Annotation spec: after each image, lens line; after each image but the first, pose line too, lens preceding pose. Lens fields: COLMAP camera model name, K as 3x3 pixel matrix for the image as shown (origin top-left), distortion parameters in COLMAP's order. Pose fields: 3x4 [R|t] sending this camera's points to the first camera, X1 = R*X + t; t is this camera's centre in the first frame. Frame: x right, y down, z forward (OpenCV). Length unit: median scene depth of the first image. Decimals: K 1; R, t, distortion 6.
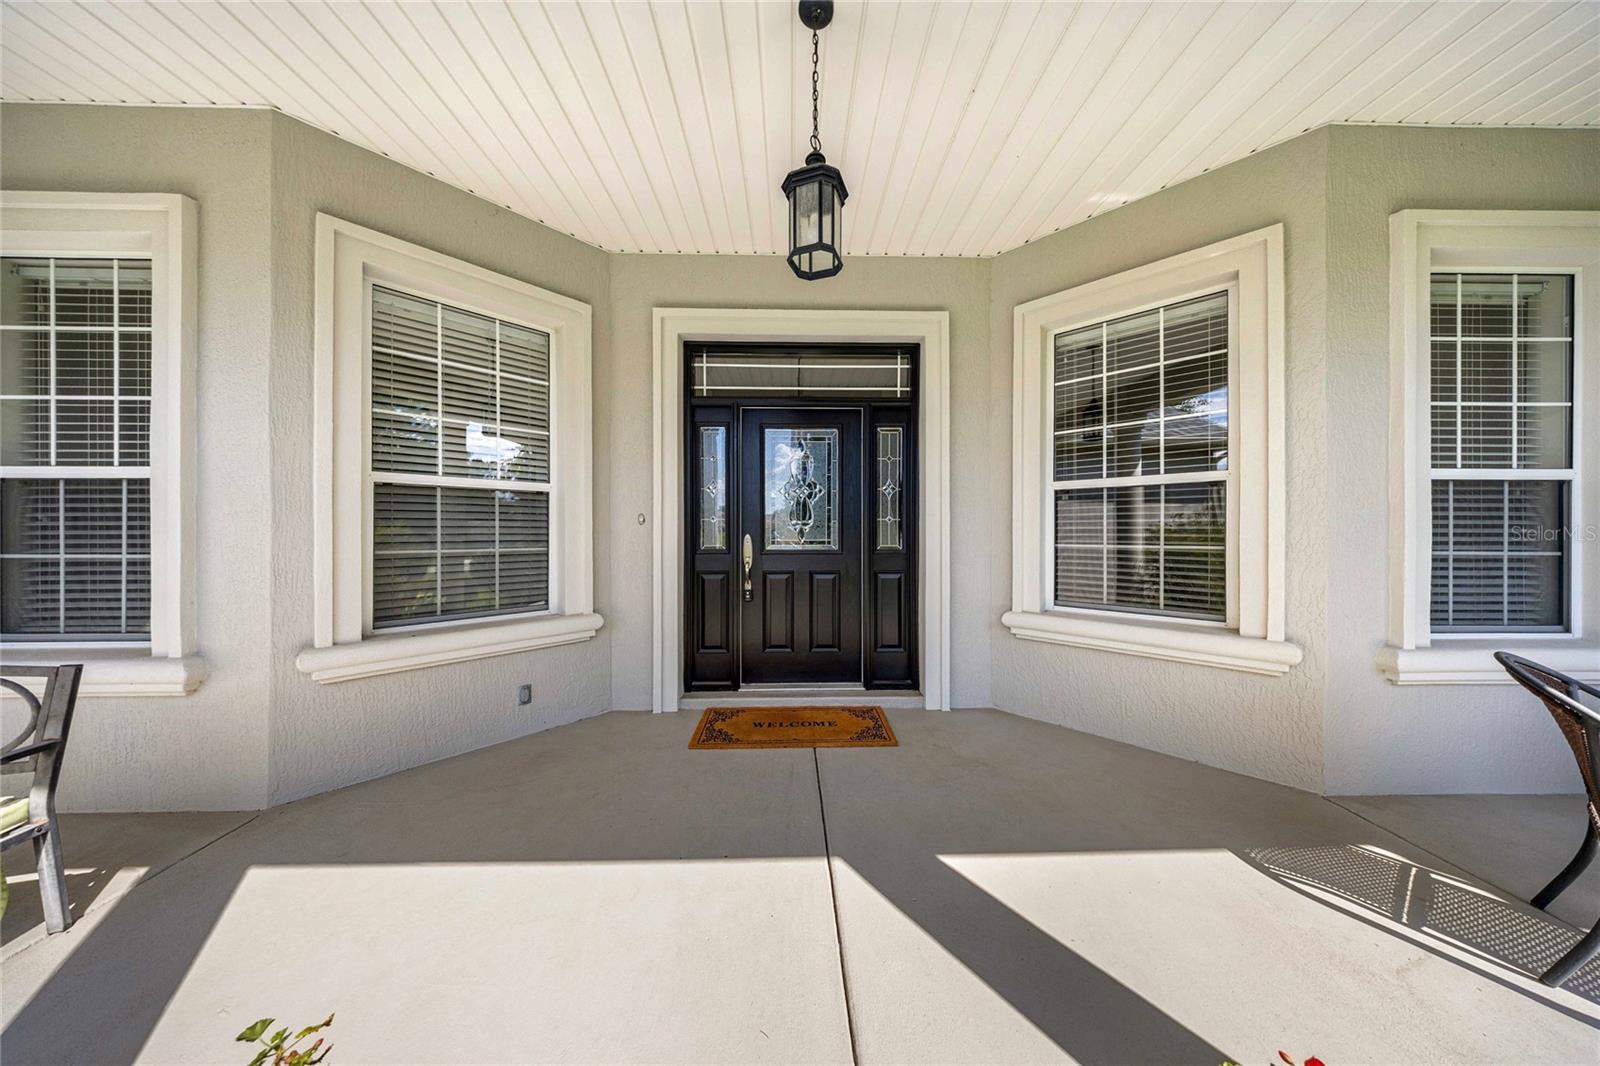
lens RADIAL K [[469.4, 0, 803.1], [0, 469.4, 531.0], [0, 0, 1]] dist [-0.003116, -0.000139]
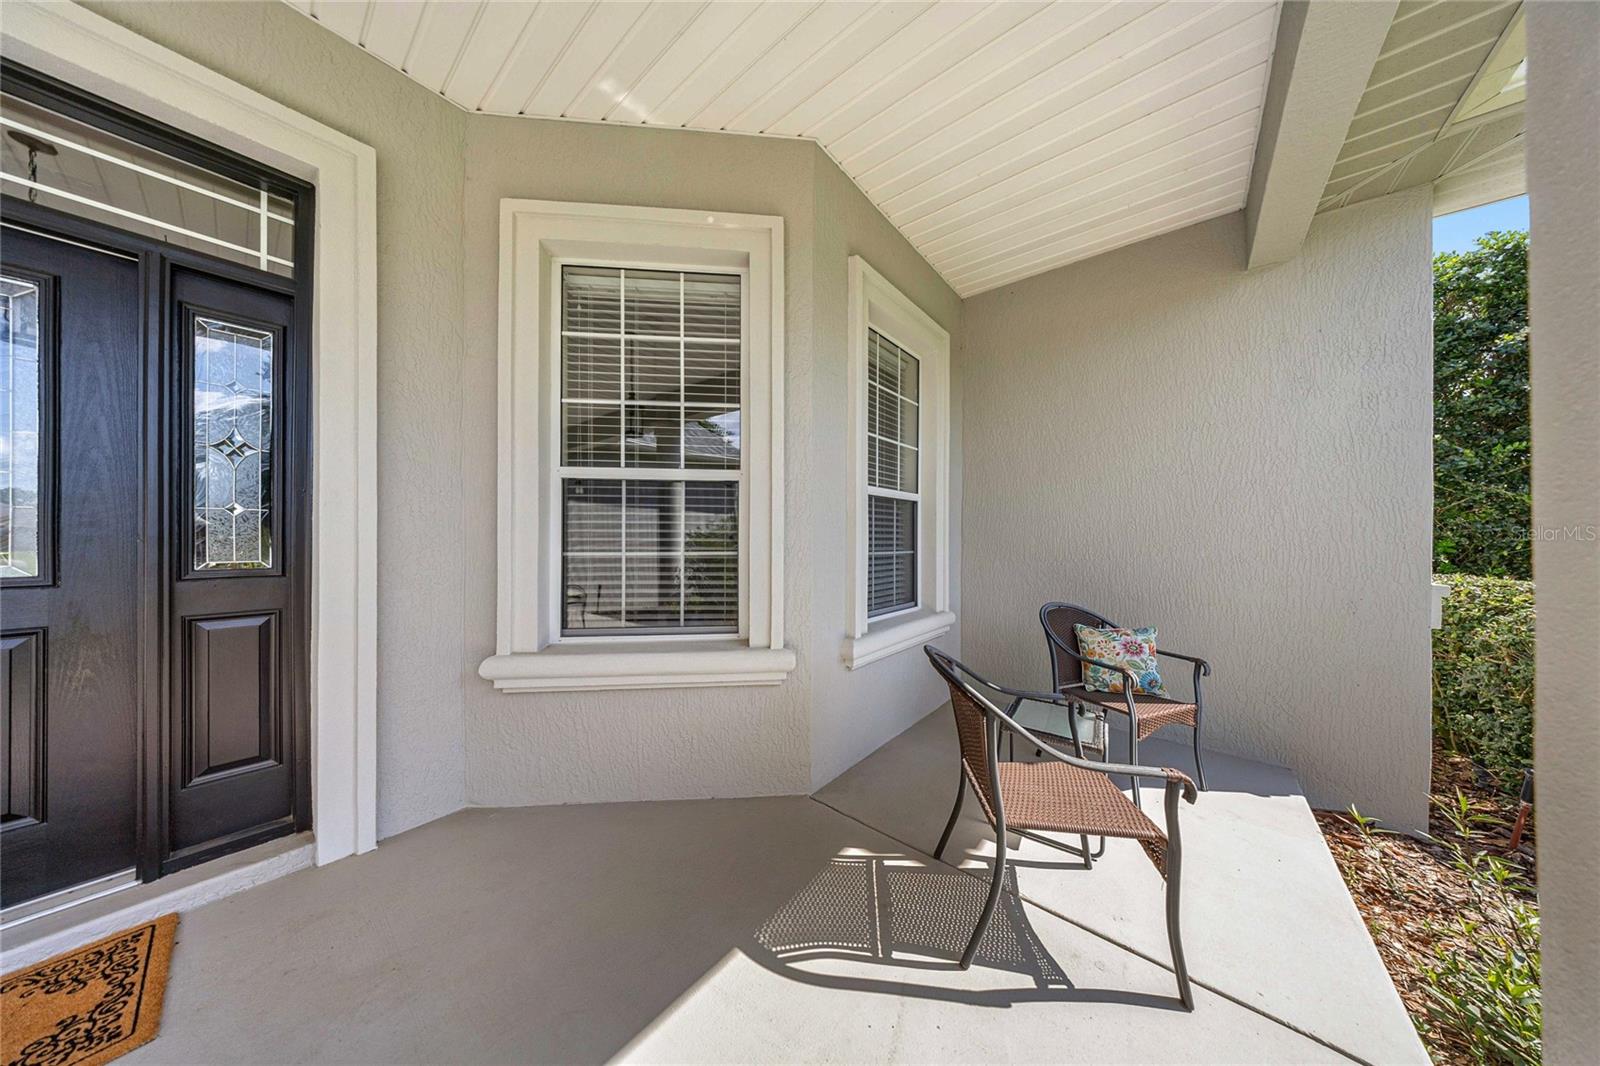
lens RADIAL K [[466.4, 0, 789.6], [0, 466.4, 540.2], [0, 0, 1]] dist [-0.000128, 0.000016]
pose [[0.663337, -0.001852, 0.748319, 0.252794], [-0.002614, 0.999985, 0.004793, 0.005323], [-0.748316, -0.005135, 0.663322, 0.281940]]
